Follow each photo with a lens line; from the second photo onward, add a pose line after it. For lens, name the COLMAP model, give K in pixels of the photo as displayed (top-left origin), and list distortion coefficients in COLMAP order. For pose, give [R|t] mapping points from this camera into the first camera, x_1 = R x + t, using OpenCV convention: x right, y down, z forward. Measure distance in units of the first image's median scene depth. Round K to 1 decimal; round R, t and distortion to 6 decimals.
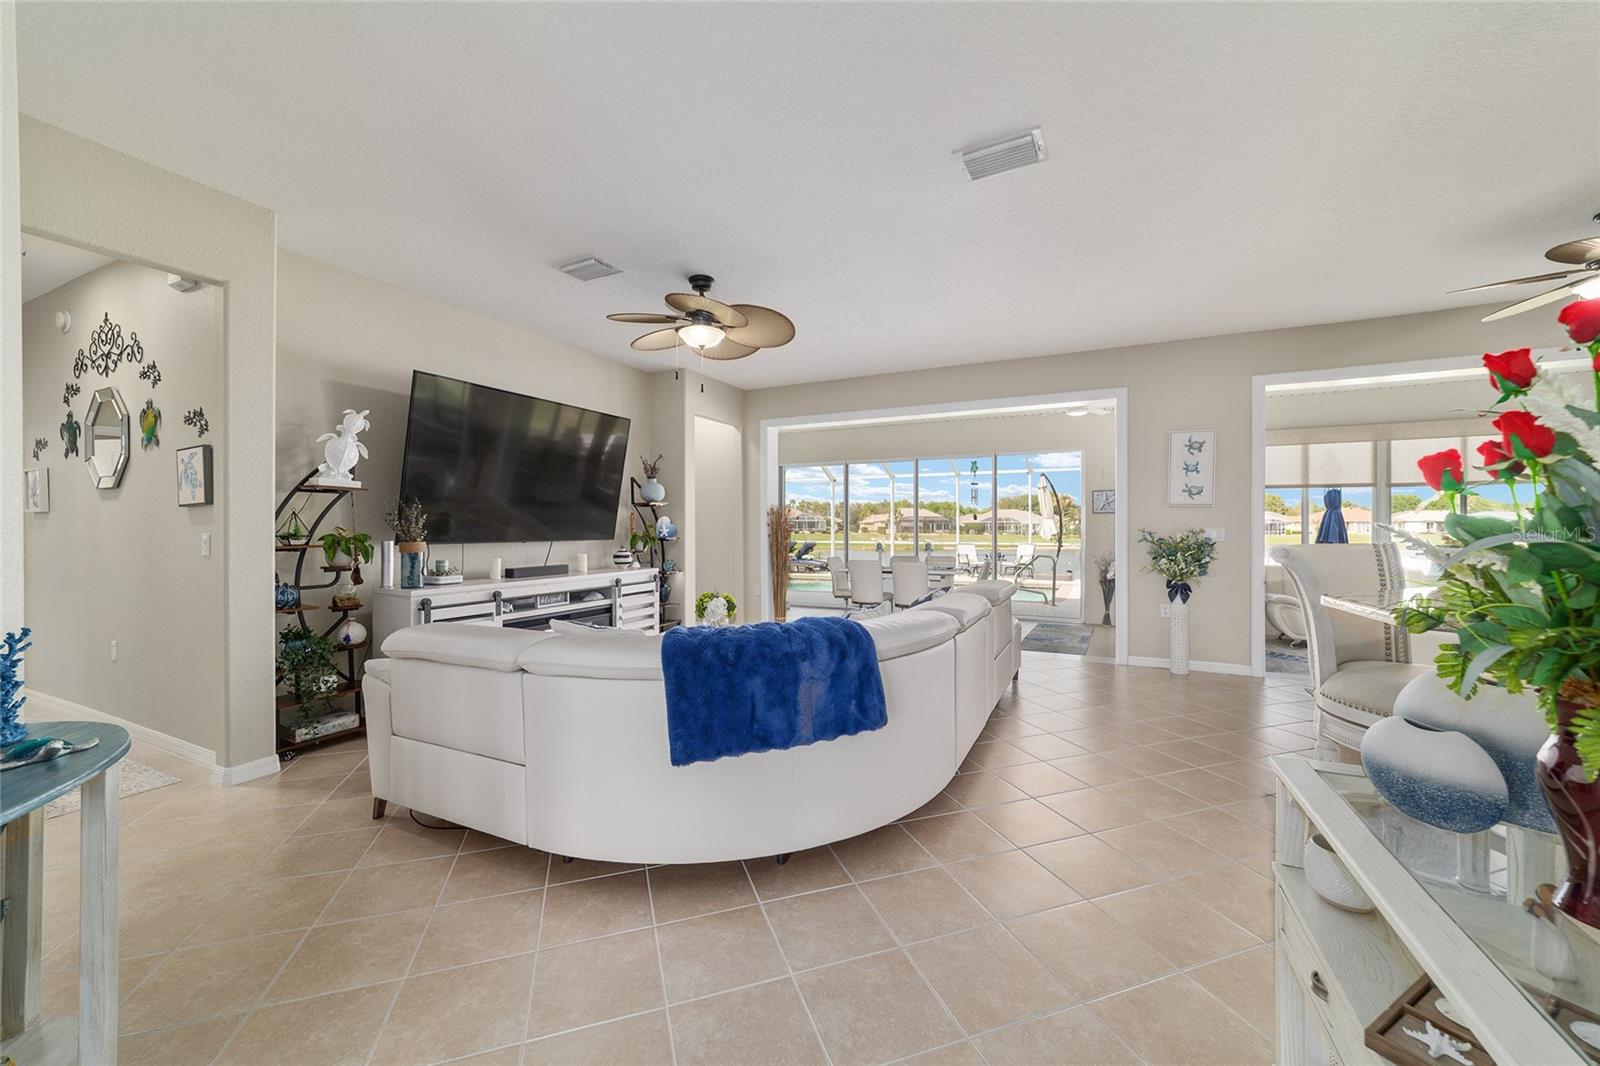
lens RADIAL K [[621.3, 0, 789.4], [0, 621.3, 530.0], [0, 0, 1]] dist [0.000281, 0.000301]
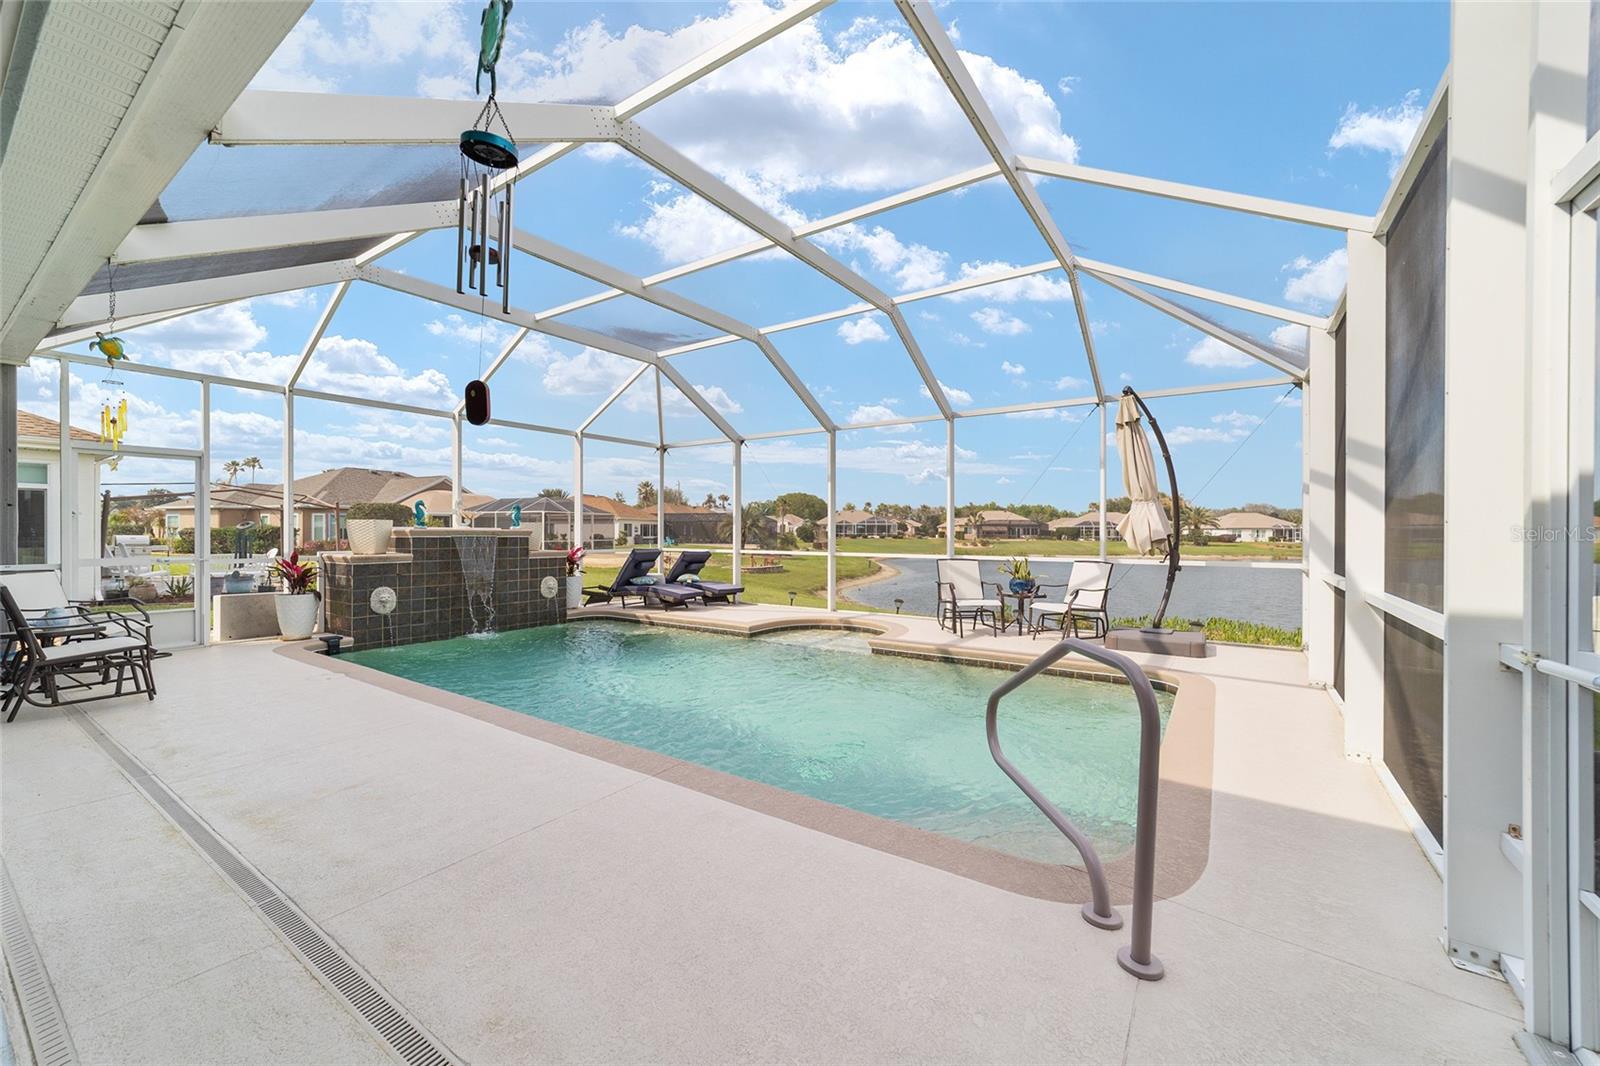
lens RADIAL K [[621.3, 0, 806.9], [0, 621.3, 536.9], [0, 0, 1]] dist [0.000281, 0.000301]
pose [[0.993034, 0.004444, -0.117742, 0.879321], [-0.004074, 0.999986, 0.003383, 0.017367], [0.117755, -0.002880, 0.993038, 2.043821]]
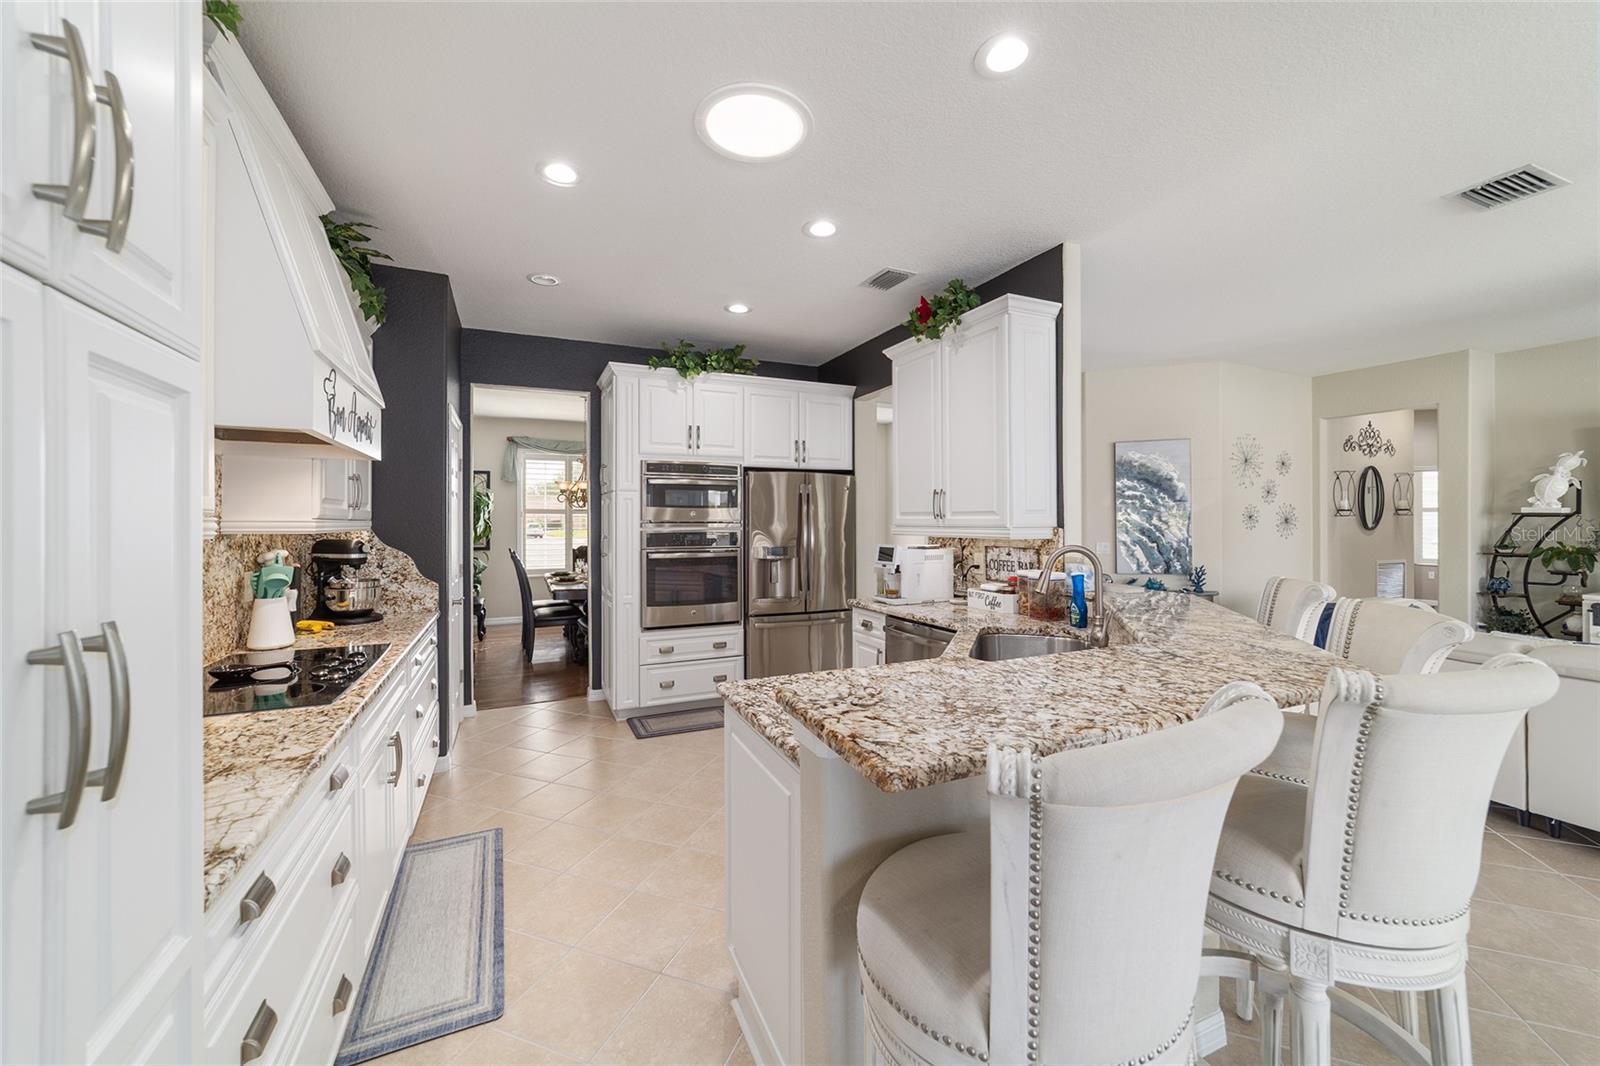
lens RADIAL K [[621.3, 0, 801.9], [0, 621.3, 519.0], [0, 0, 1]] dist [0.000281, 0.000301]
pose [[-0.631262, 0.000444, -0.775570, 1.167925], [0.000913, 1.000000, -0.000170, -0.047567], [0.775569, -0.000815, -0.631262, 0.504757]]
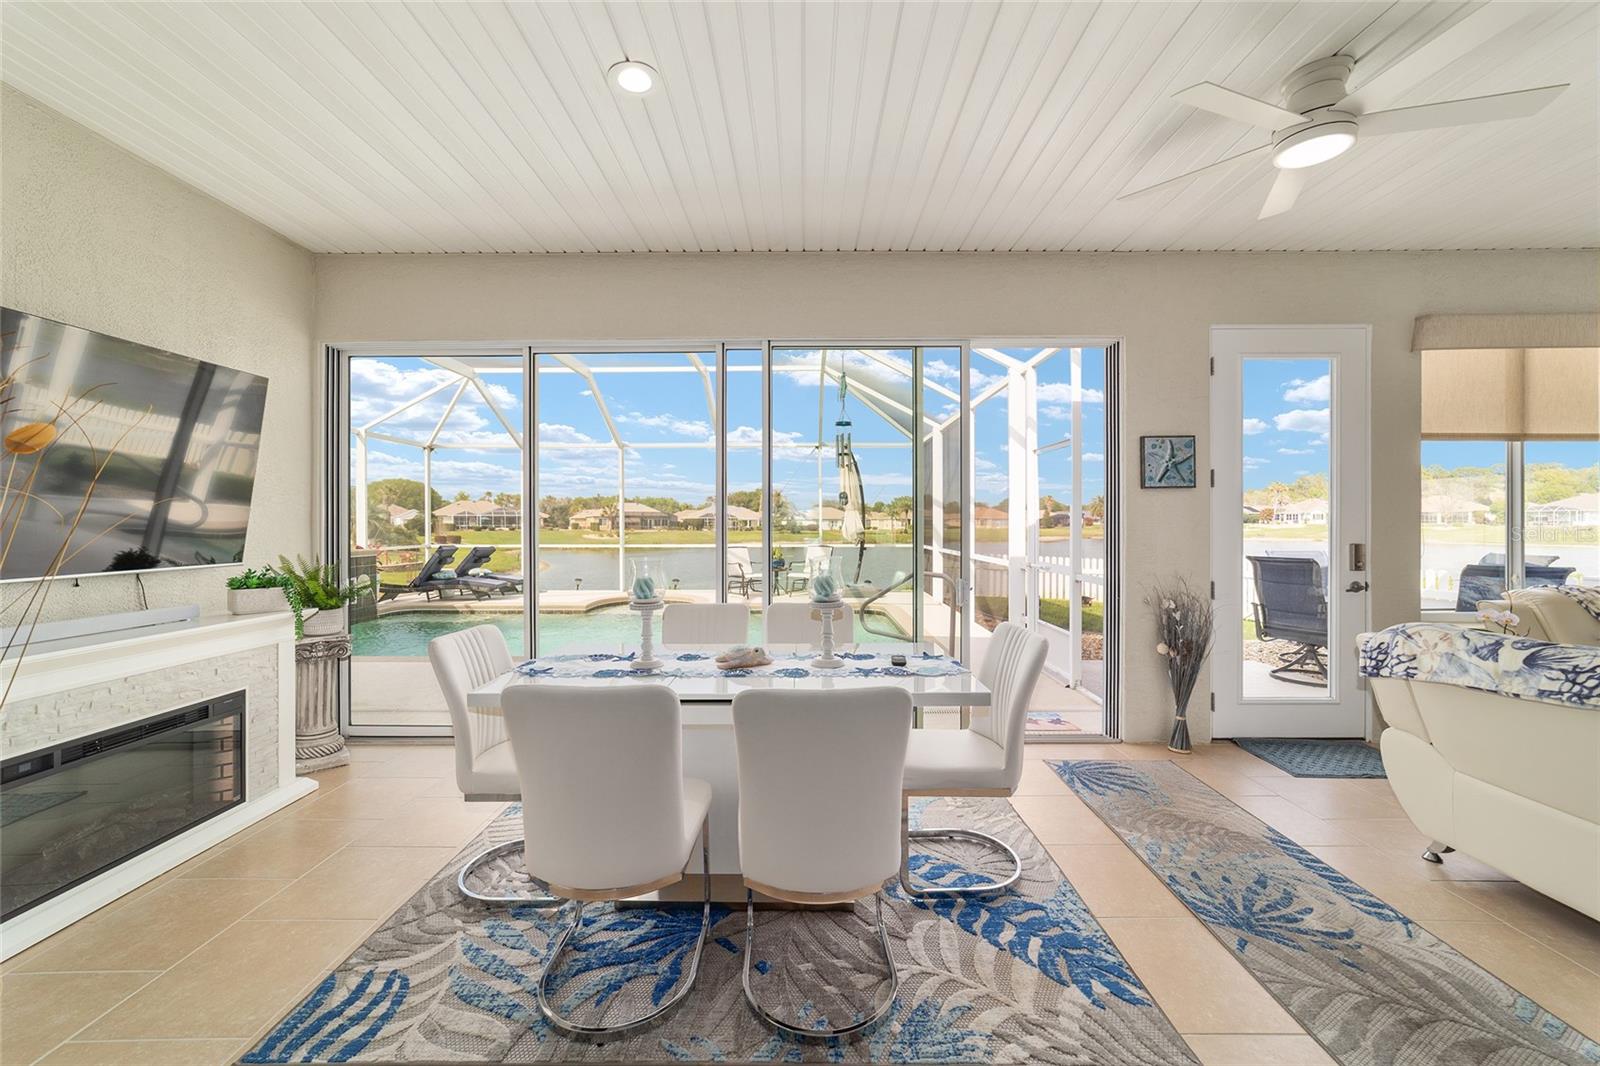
lens RADIAL K [[621.3, 0, 792.2], [0, 621.3, 524.5], [0, 0, 1]] dist [0.000281, 0.000301]
pose [[0.897312, -0.002206, 0.441391, 0.158977], [0.003305, 0.999993, -0.001721, -0.003737], [-0.441384, 0.003003, 0.897313, 1.427627]]
